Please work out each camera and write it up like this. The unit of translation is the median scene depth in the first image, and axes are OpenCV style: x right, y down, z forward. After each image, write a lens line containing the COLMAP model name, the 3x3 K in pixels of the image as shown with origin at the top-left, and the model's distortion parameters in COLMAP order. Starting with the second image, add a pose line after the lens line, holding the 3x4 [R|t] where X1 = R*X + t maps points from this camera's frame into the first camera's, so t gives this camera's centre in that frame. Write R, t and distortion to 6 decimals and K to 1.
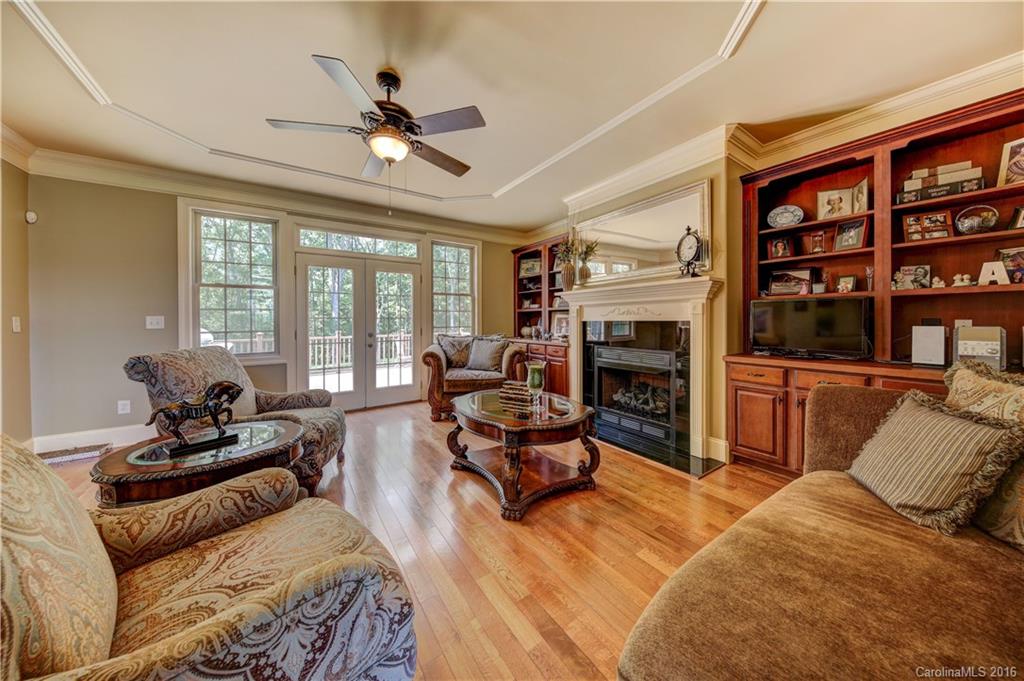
lens RADIAL K [[331.1, 0, 522.0], [0, 331.1, 320.6], [0, 0, 1]] dist [-0.000062, -0.000061]
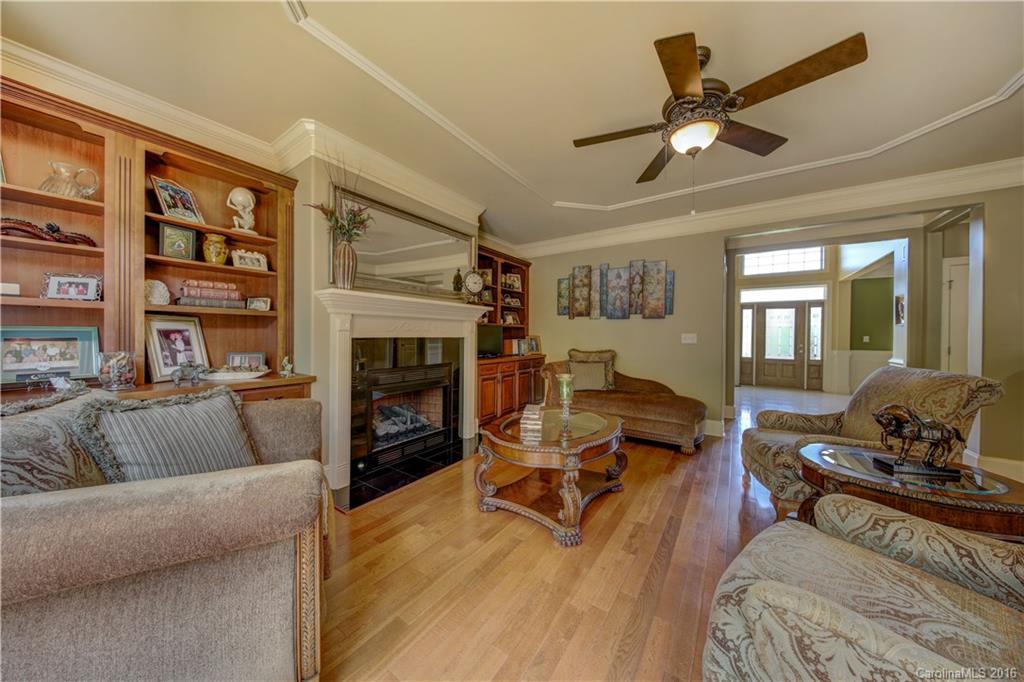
lens RADIAL K [[322.2, 0, 523.6], [0, 322.2, 337.2], [0, 0, 1]] dist [0.000138, -0.000007]
pose [[-0.364065, -0.000696, 0.931373, -0.770771], [-0.001574, 0.999999, 0.000133, -0.000114], [-0.931372, -0.001417, -0.364066, 1.279814]]
